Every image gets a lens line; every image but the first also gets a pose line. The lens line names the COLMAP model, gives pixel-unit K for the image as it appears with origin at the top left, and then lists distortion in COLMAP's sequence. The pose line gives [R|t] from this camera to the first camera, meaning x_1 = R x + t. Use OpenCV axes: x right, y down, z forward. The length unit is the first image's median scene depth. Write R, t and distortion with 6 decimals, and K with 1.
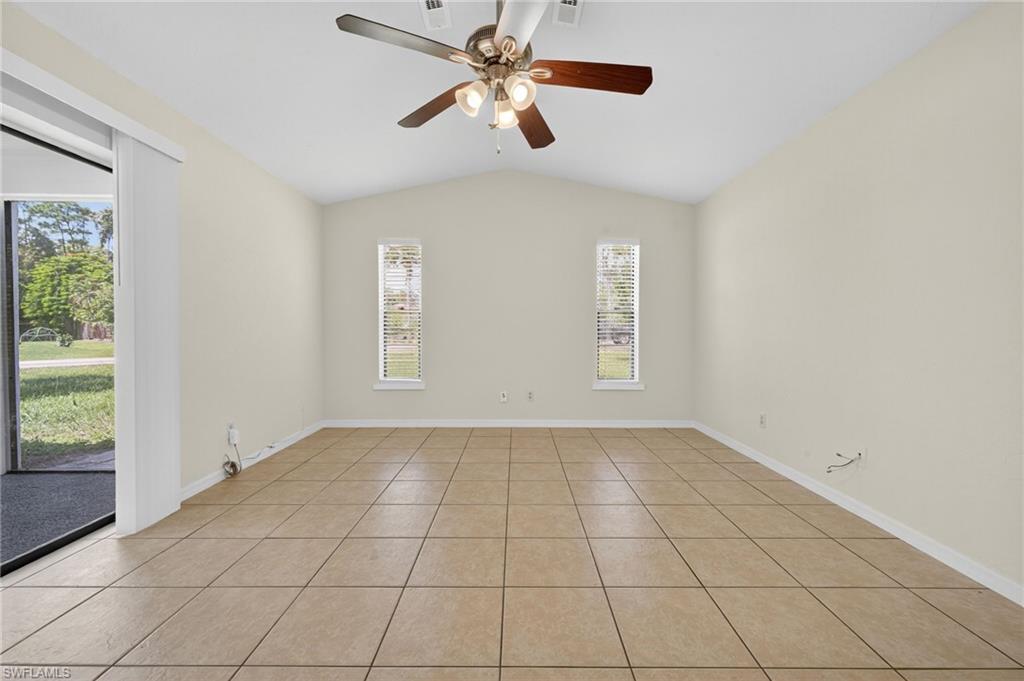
lens RADIAL K [[425.7, 0, 514.4], [0, 425.7, 334.6], [0, 0, 1]] dist [0.002039, -0.000044]
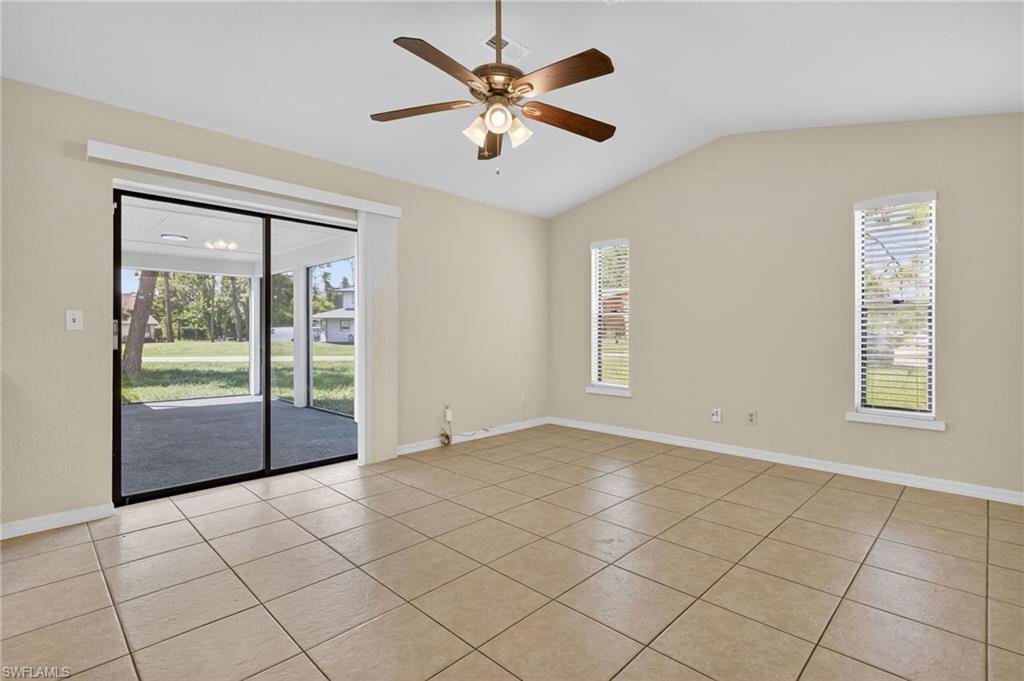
lens RADIAL K [[482.1, 0, 514.7], [0, 482.1, 333.7], [0, 0, 1]] dist [0.003302, 0.000202]
pose [[0.717580, 0.001994, -0.696473, 0.519506], [-0.009429, 0.999932, -0.006852, -0.002385], [0.696412, 0.011484, 0.717550, 0.082281]]
